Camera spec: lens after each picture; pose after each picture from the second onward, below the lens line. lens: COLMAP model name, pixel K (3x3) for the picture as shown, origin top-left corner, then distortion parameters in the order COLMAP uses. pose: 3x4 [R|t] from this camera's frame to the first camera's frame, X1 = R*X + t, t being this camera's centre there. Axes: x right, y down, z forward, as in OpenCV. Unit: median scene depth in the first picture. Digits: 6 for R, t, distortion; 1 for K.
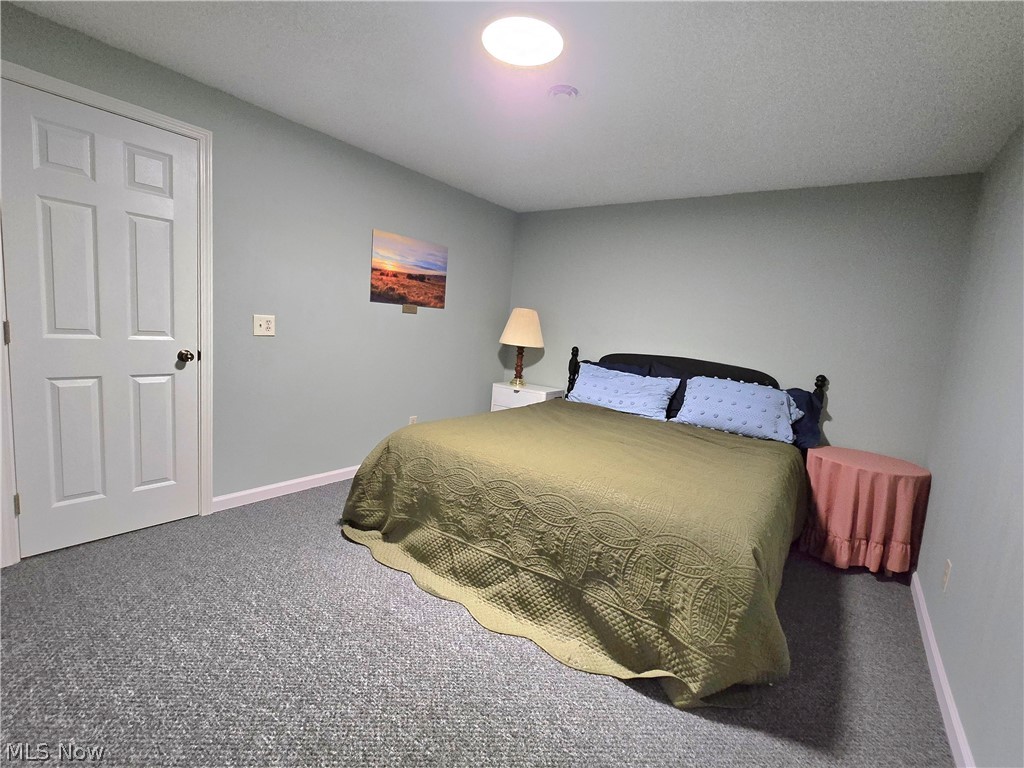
lens RADIAL K [[441.0, 0, 512.0], [0, 441.0, 384.0], [0, 0, 1]] dist [-0.000493, 0.000065]
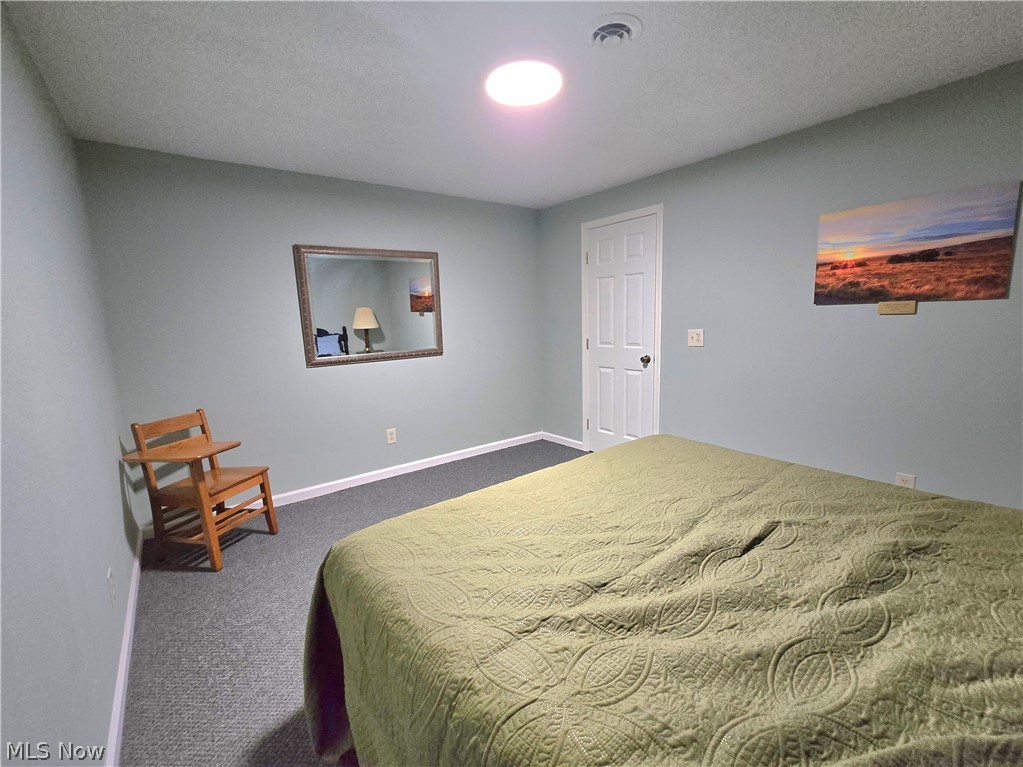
lens RADIAL K [[440.6, 0, 511.5], [0, 440.6, 383.5], [0, 0, 1]] dist [-0.000493, 0.000065]
pose [[-0.260364, 0.049306, -0.964251, 0.601910], [-0.147163, 0.985000, 0.090103, -0.035794], [0.954229, 0.165362, -0.249202, 0.681425]]
